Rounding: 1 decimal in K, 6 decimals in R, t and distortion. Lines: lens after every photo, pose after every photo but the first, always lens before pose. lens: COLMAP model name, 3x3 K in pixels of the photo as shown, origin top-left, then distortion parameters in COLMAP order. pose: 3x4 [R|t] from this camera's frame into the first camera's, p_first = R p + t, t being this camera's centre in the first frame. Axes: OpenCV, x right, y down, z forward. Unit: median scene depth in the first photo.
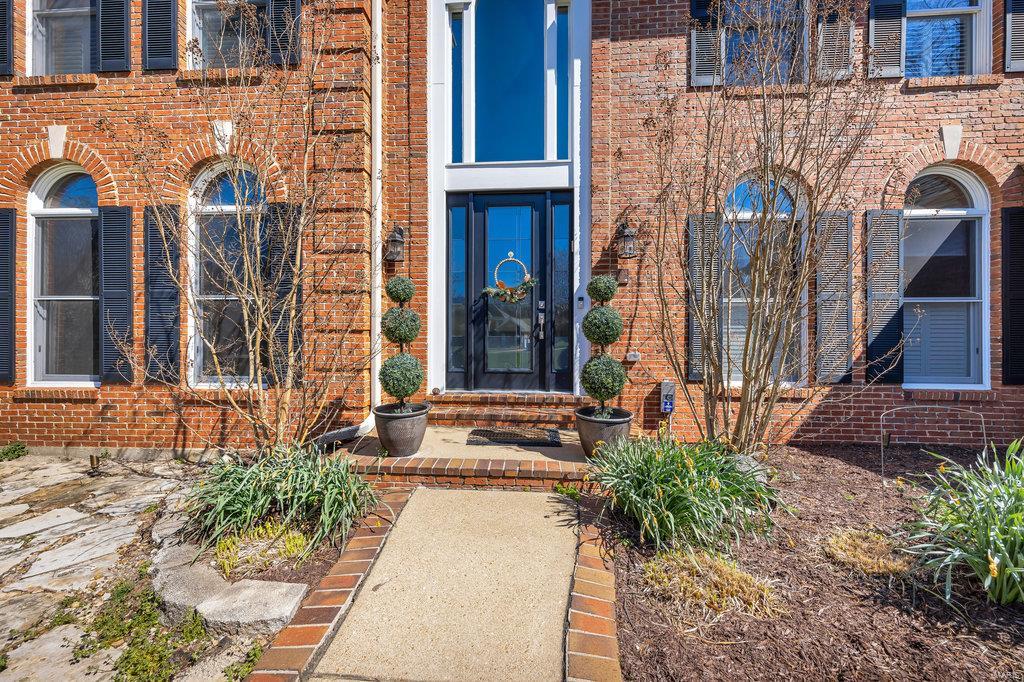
lens RADIAL K [[378.8, 0, 507.5], [0, 378.8, 336.6], [0, 0, 1]] dist [-0.000733, -0.000064]
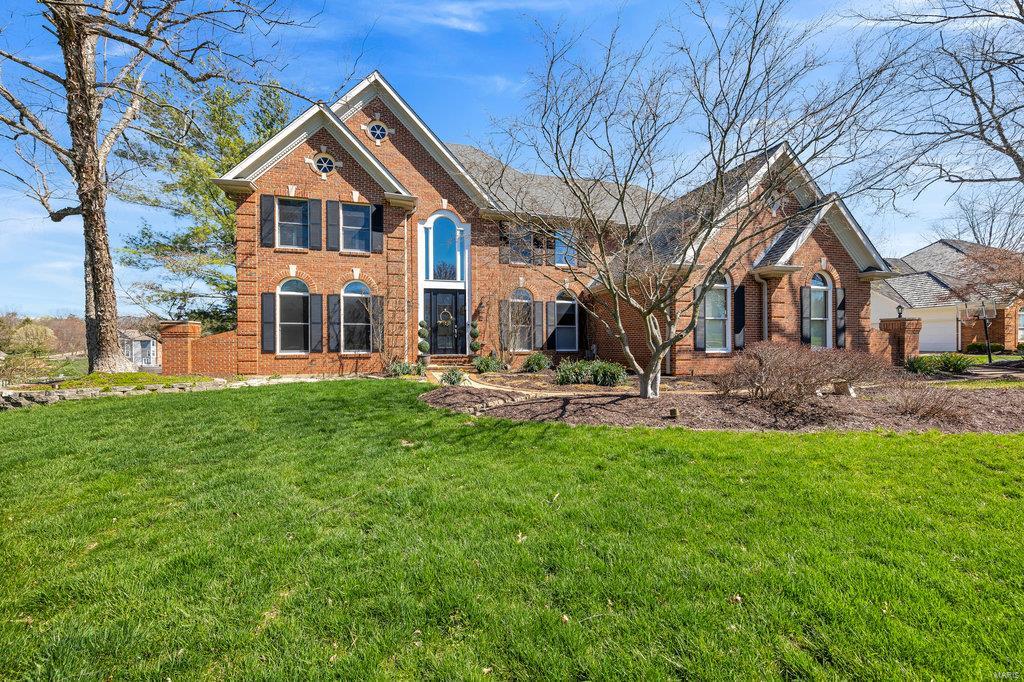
lens RADIAL K [[378.8, 0, 508.6], [0, 378.8, 349.3], [0, 0, 1]] dist [-0.000733, -0.000064]
pose [[0.953809, -0.011981, 0.300173, -0.454566], [0.010279, 0.999921, 0.007248, 0.087163], [-0.300236, -0.003828, 0.953857, -2.199450]]
